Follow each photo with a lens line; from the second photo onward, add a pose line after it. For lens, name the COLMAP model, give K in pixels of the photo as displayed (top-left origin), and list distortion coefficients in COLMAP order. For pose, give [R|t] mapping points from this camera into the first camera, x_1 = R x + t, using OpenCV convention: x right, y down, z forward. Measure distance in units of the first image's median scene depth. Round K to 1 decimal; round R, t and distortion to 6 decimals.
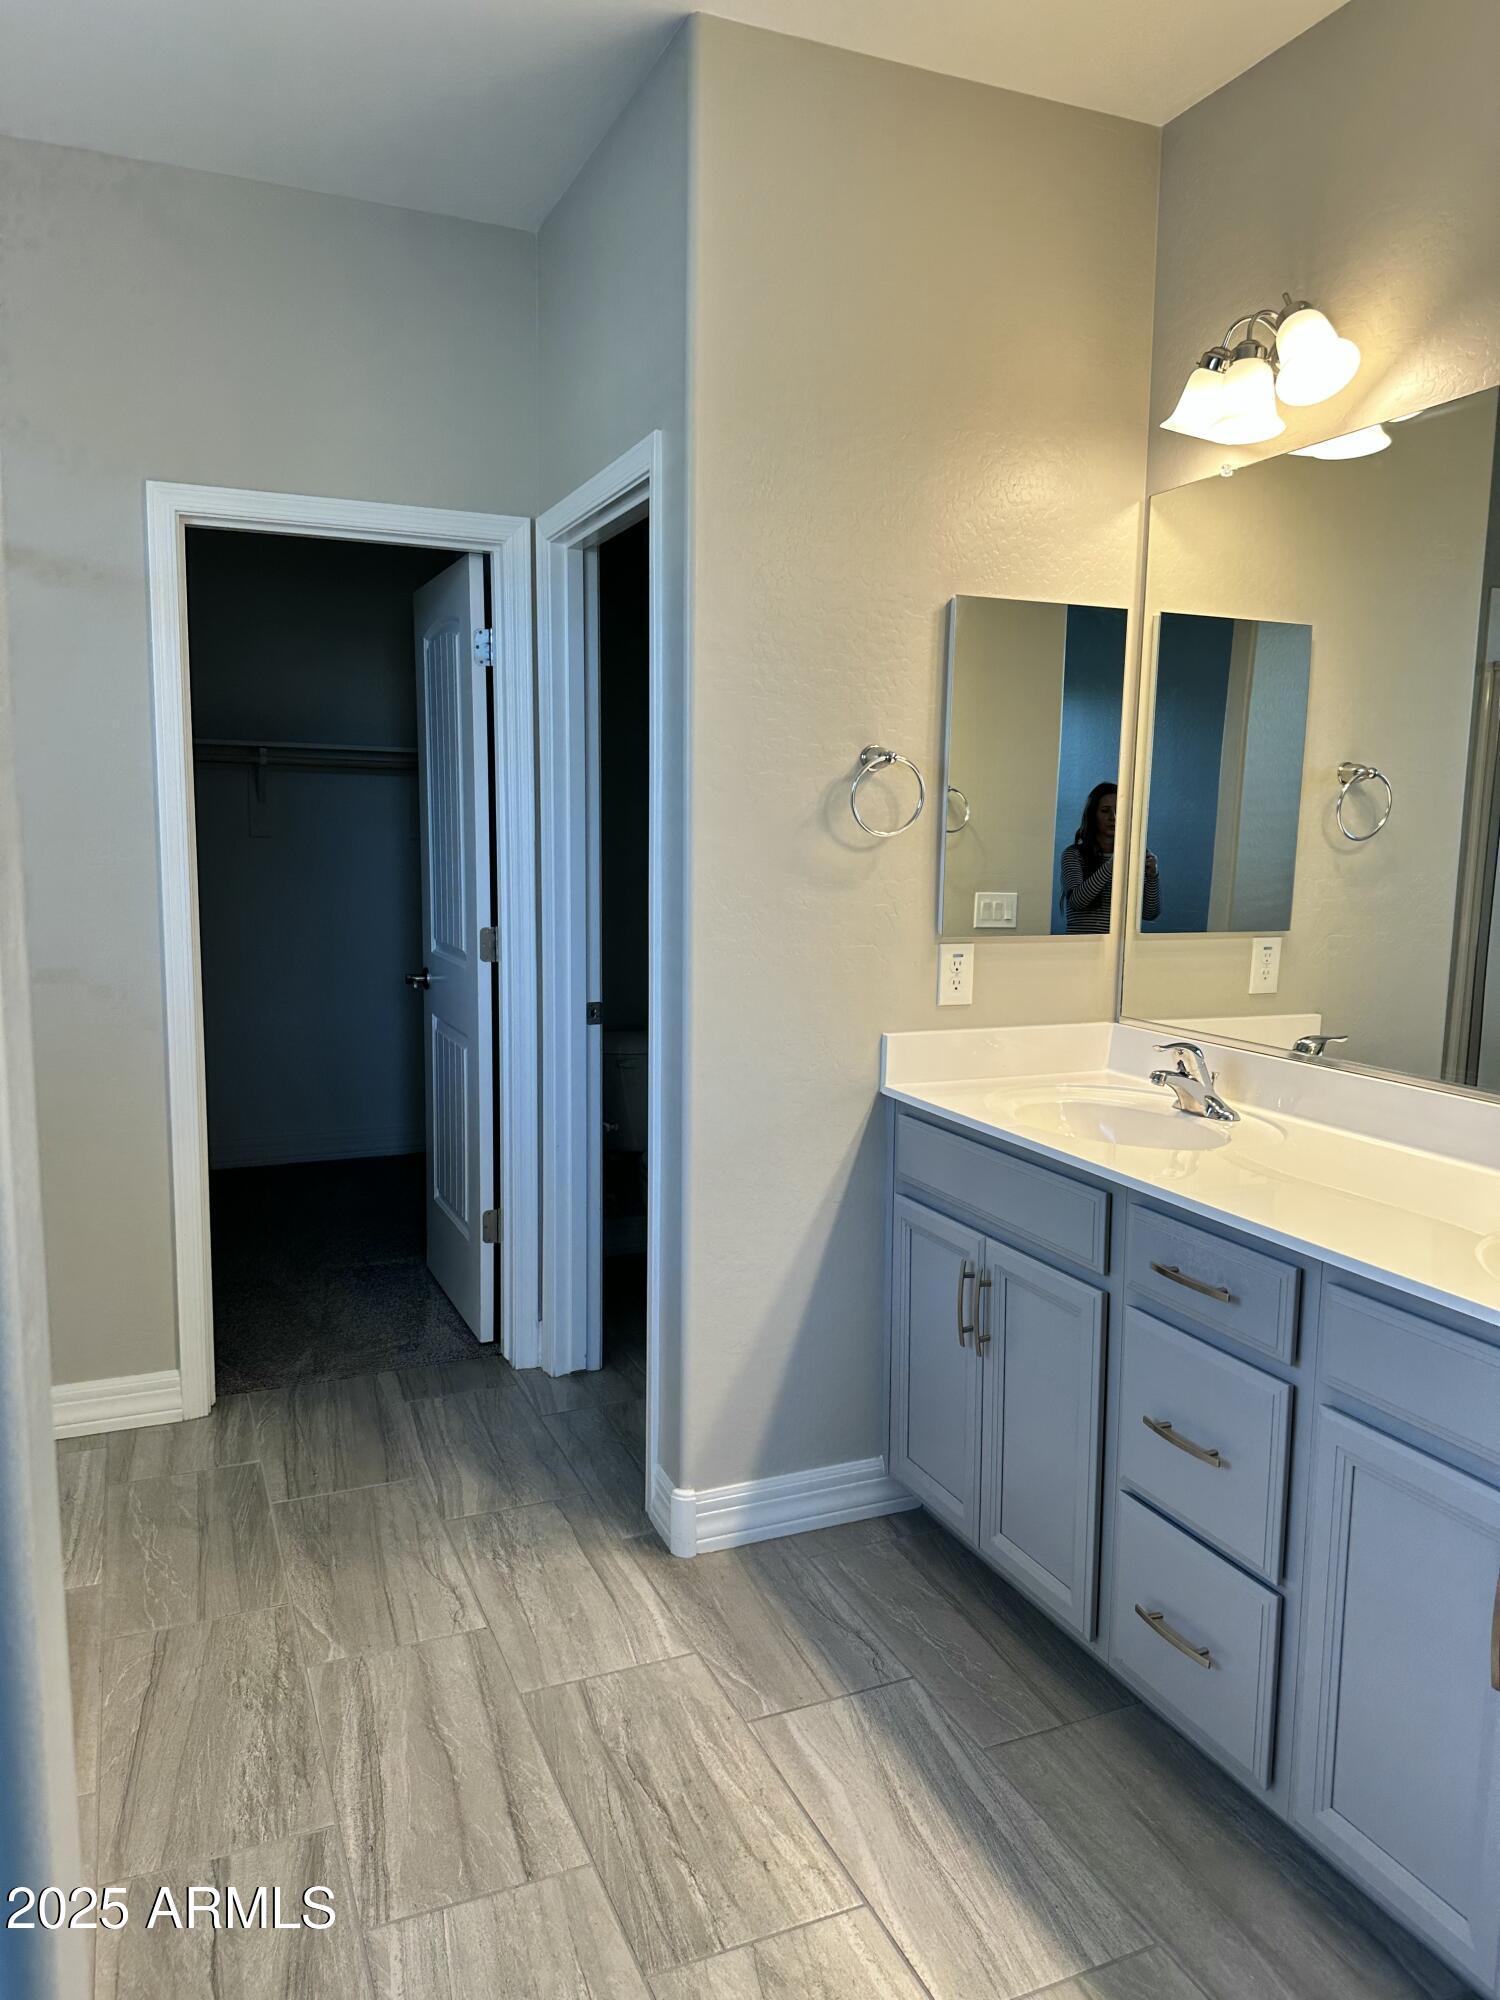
lens RADIAL K [[1408.7, 0, 750.0], [0, 1408.7, 1000.0], [0, 0, 1]] dist [0.013476, -0.030561]
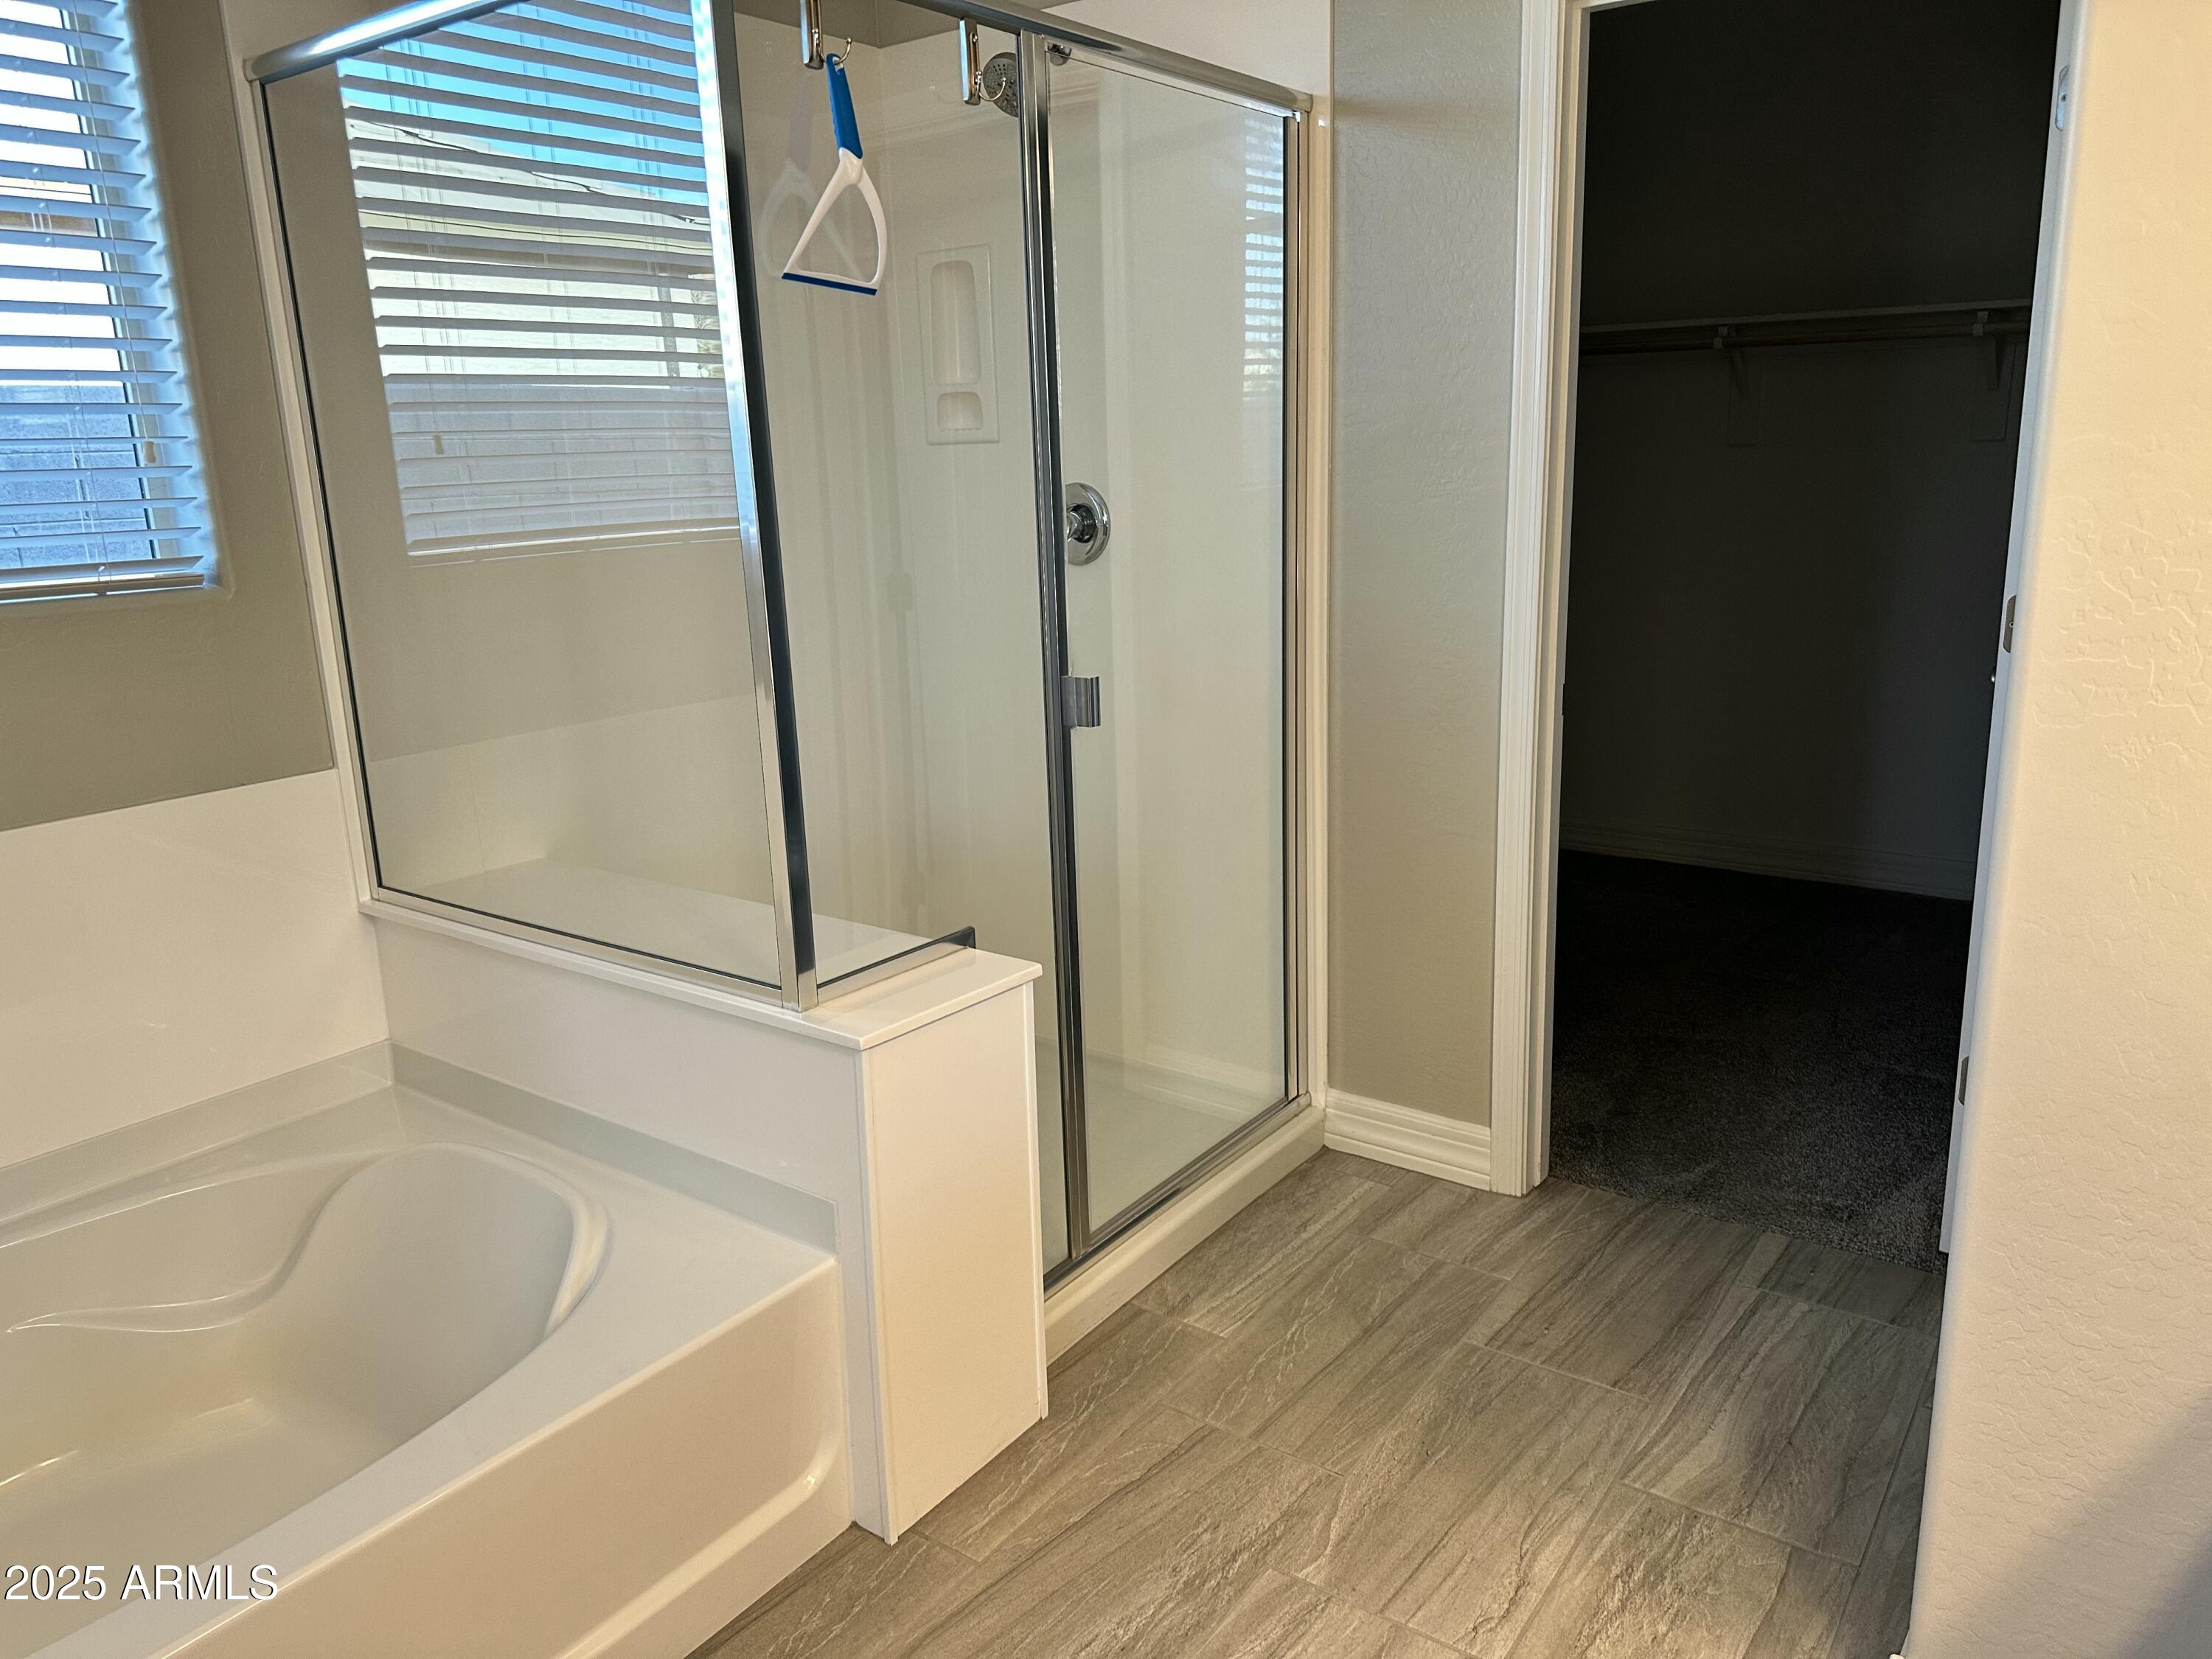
lens RADIAL K [[1558.0, 0, 1106.0], [0, 1558.0, 829.5], [0, 0, 1]] dist [0.013476, -0.030561]
pose [[0.516009, 0.190964, -0.835025, 0.230566], [-0.080293, 0.981324, 0.174804, -0.054660], [0.852811, -0.023154, 0.521705, 0.407918]]
